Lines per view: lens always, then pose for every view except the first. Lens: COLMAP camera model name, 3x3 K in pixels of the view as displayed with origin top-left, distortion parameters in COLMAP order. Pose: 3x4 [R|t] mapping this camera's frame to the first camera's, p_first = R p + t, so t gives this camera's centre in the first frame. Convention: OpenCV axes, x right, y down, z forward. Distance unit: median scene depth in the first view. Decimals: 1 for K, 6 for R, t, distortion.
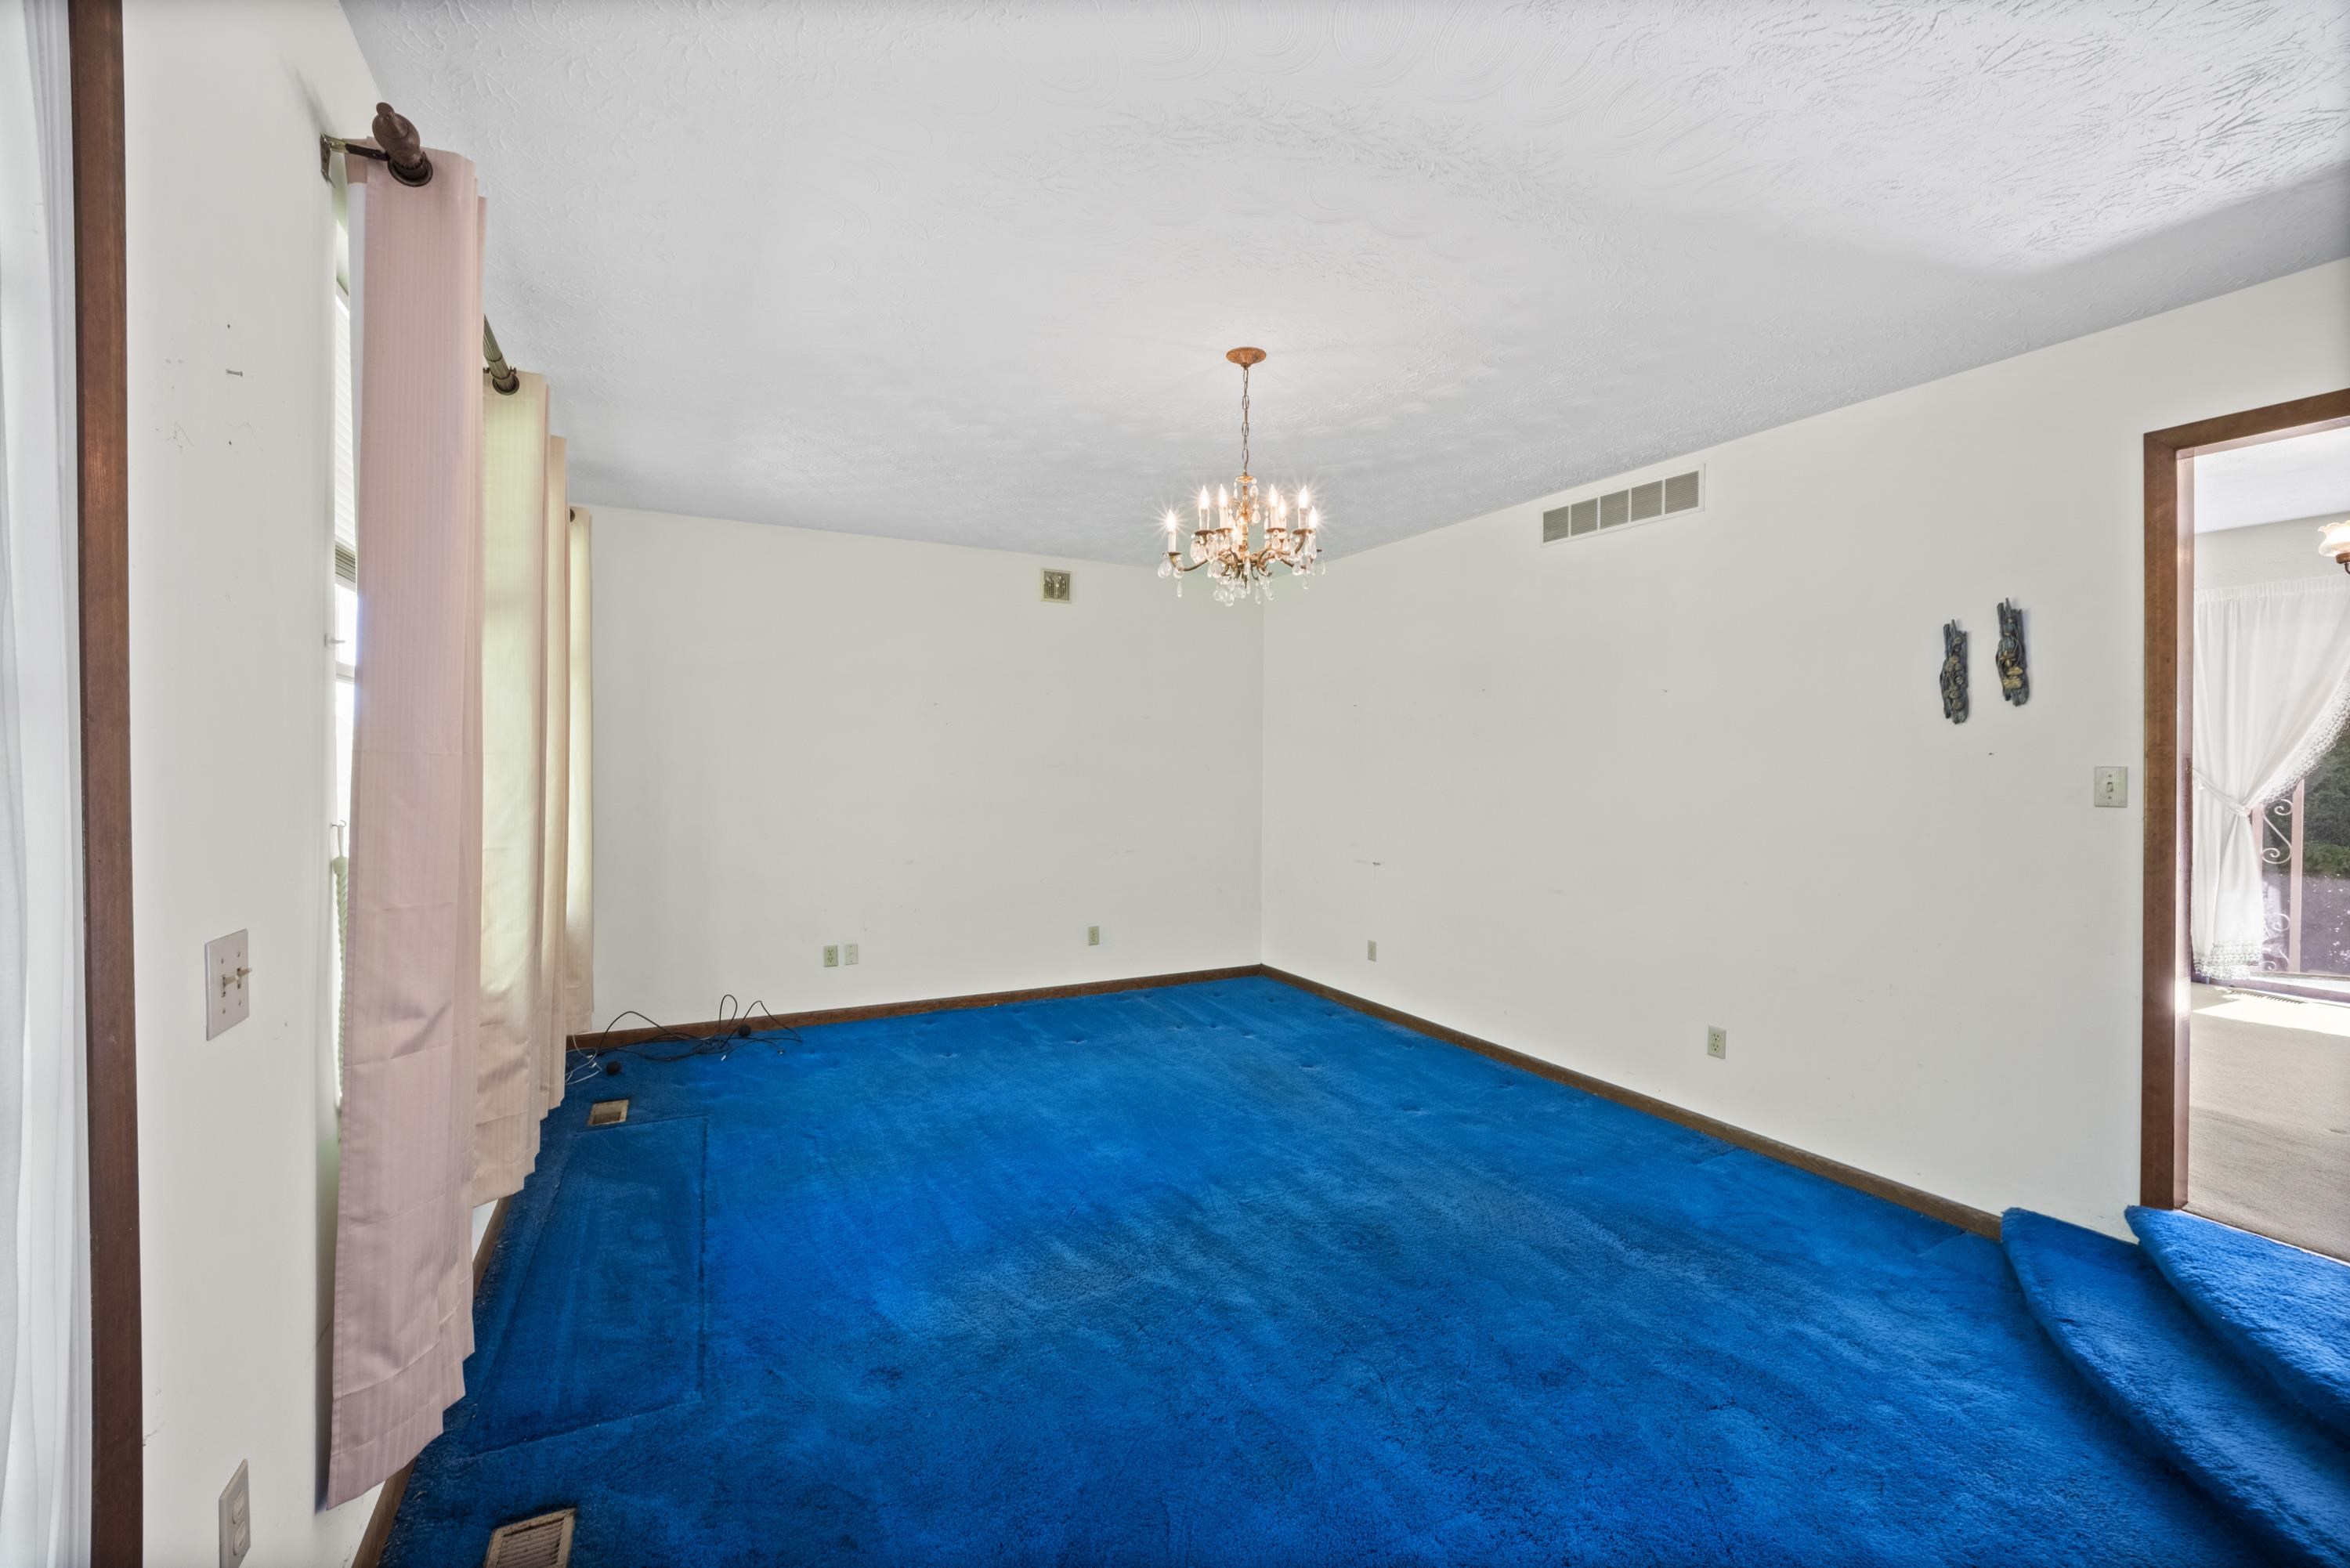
lens RADIAL K [[956.2, 0, 1179.4], [0, 956.2, 772.2], [0, 0, 1]] dist [-0.019307, 0.003042]
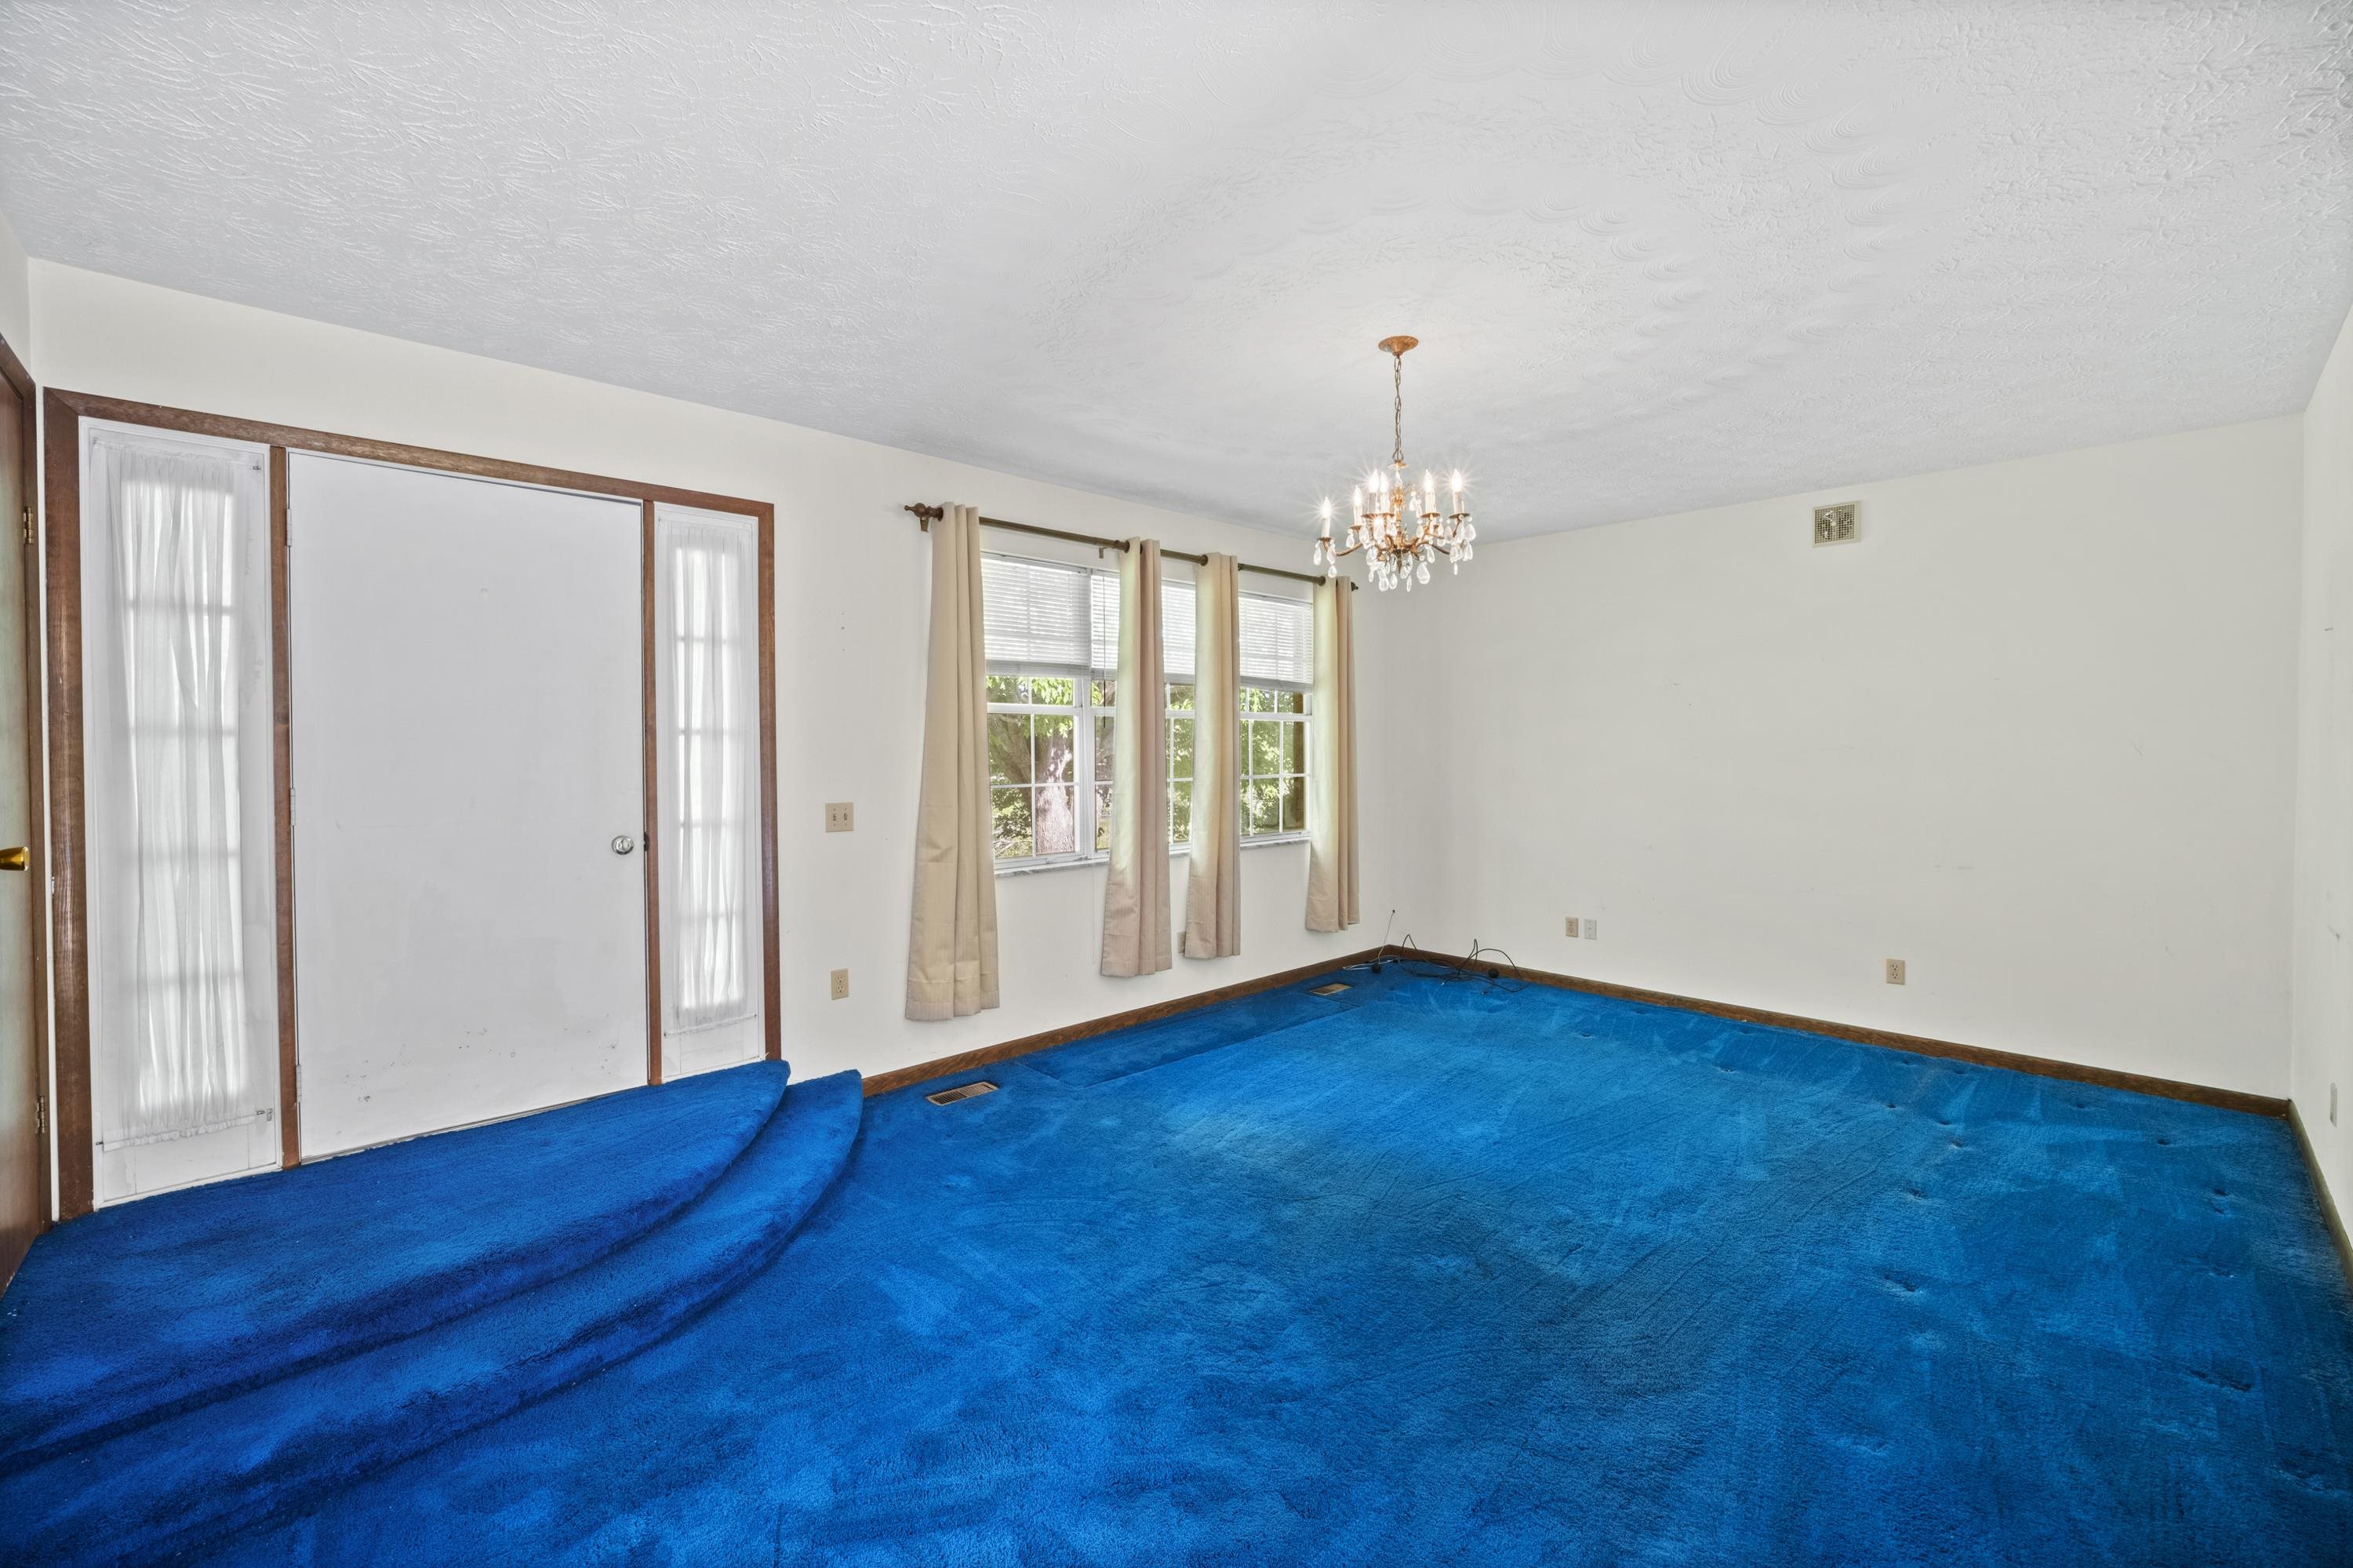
lens RADIAL K [[957.5, 0, 1174.2], [0, 957.5, 774.7], [0, 0, 1]] dist [-0.019307, 0.003042]
pose [[0.258287, 0.016943, -0.965920, 0.587888], [-0.003468, 0.999856, 0.016611, 0.004706], [0.966062, -0.000941, 0.258308, 0.303242]]
